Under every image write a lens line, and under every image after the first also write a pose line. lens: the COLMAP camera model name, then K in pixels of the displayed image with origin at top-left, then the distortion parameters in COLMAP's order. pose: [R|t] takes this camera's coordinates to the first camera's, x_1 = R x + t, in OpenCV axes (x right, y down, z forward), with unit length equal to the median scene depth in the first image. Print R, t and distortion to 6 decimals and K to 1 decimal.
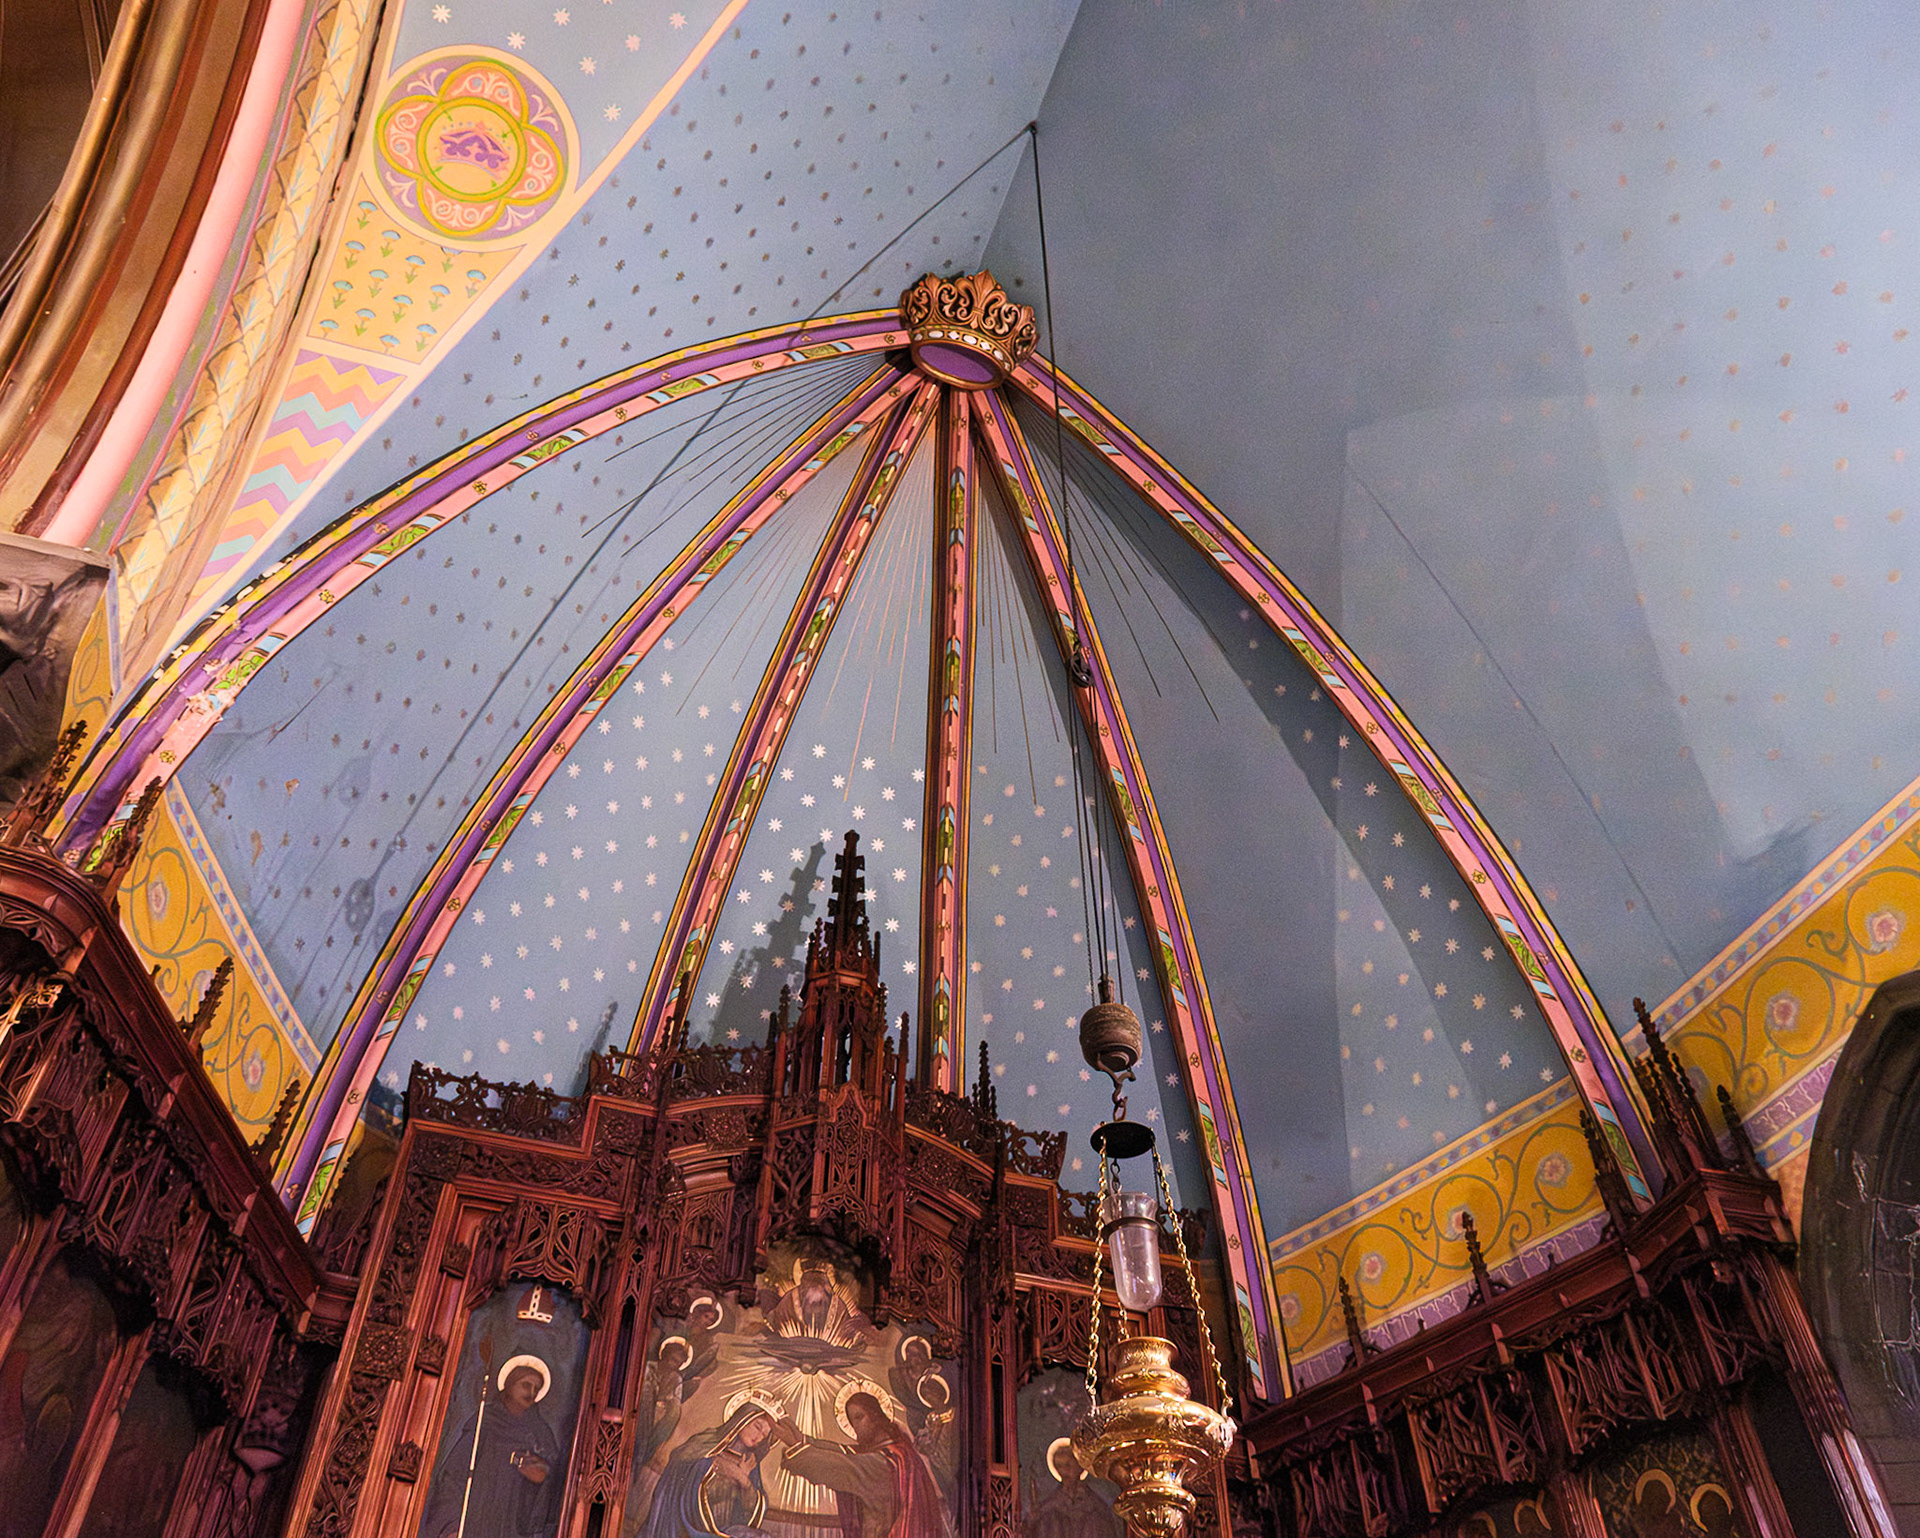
lens RADIAL K [[1508.2, 0, 941.4], [0, 1508.2, 762.9], [0, 0, 1]] dist [0.007659, -0.002775]
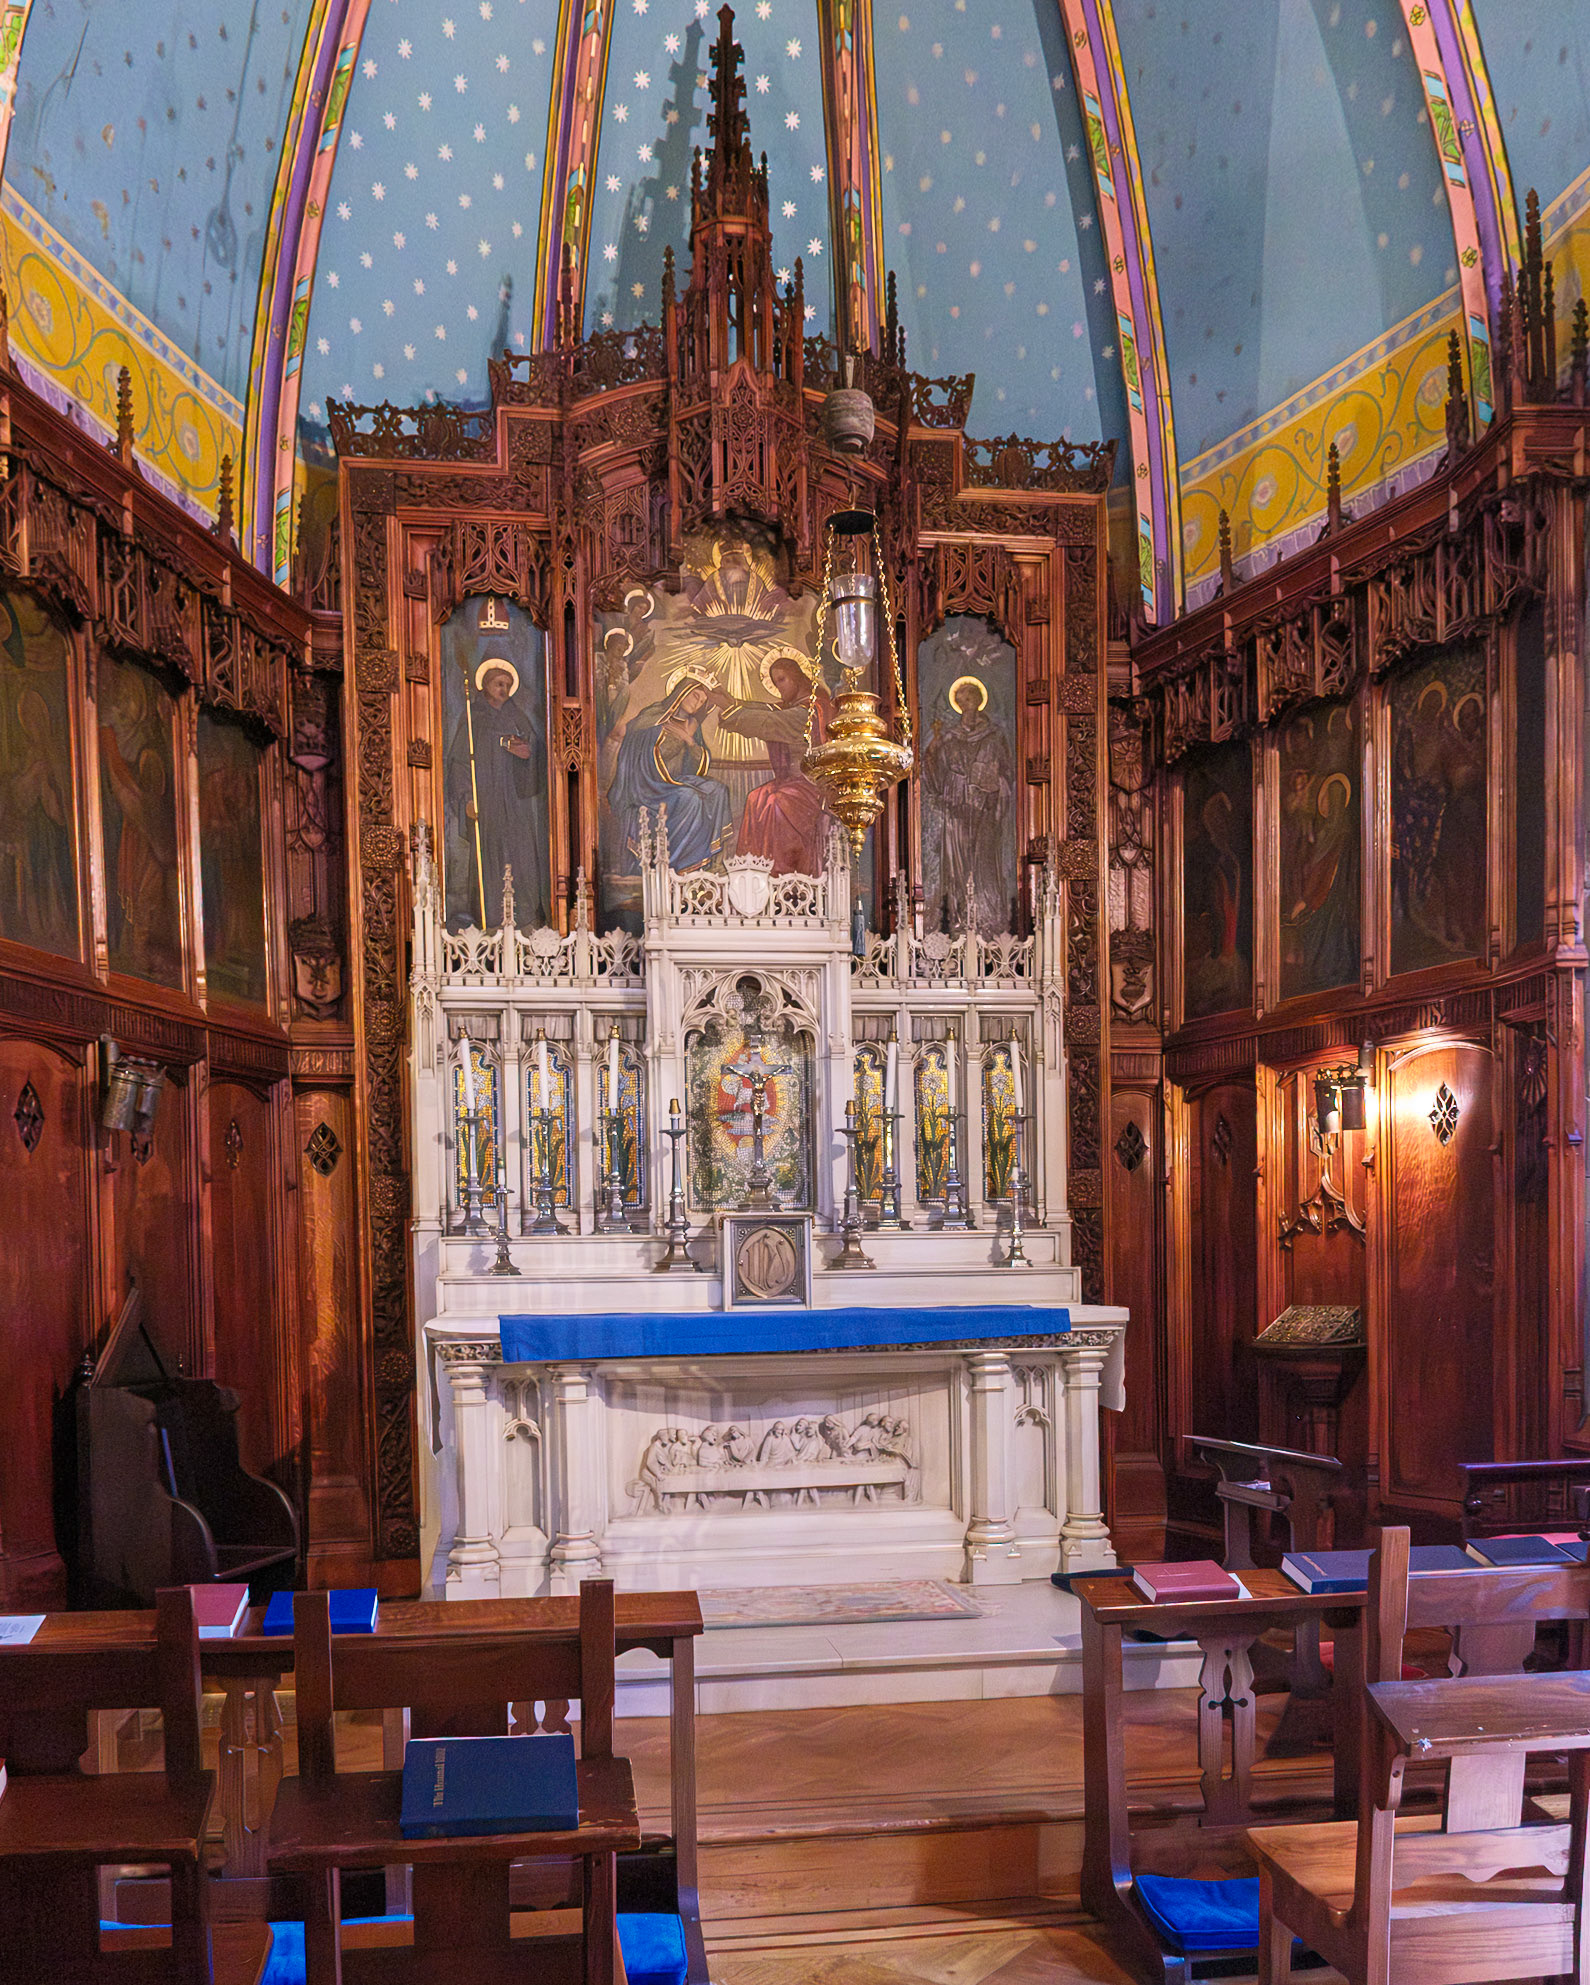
lens RADIAL K [[1691.7, 0, 796.0], [0, 1691.7, 1241.7], [0, 0, 1]] dist [0.012953, -0.004405]
pose [[0.982515, -0.021250, -0.184968, 0.184588], [0.148060, 0.691516, 0.707025, -0.188197], [0.112884, -0.722049, 0.682571, -0.208000]]
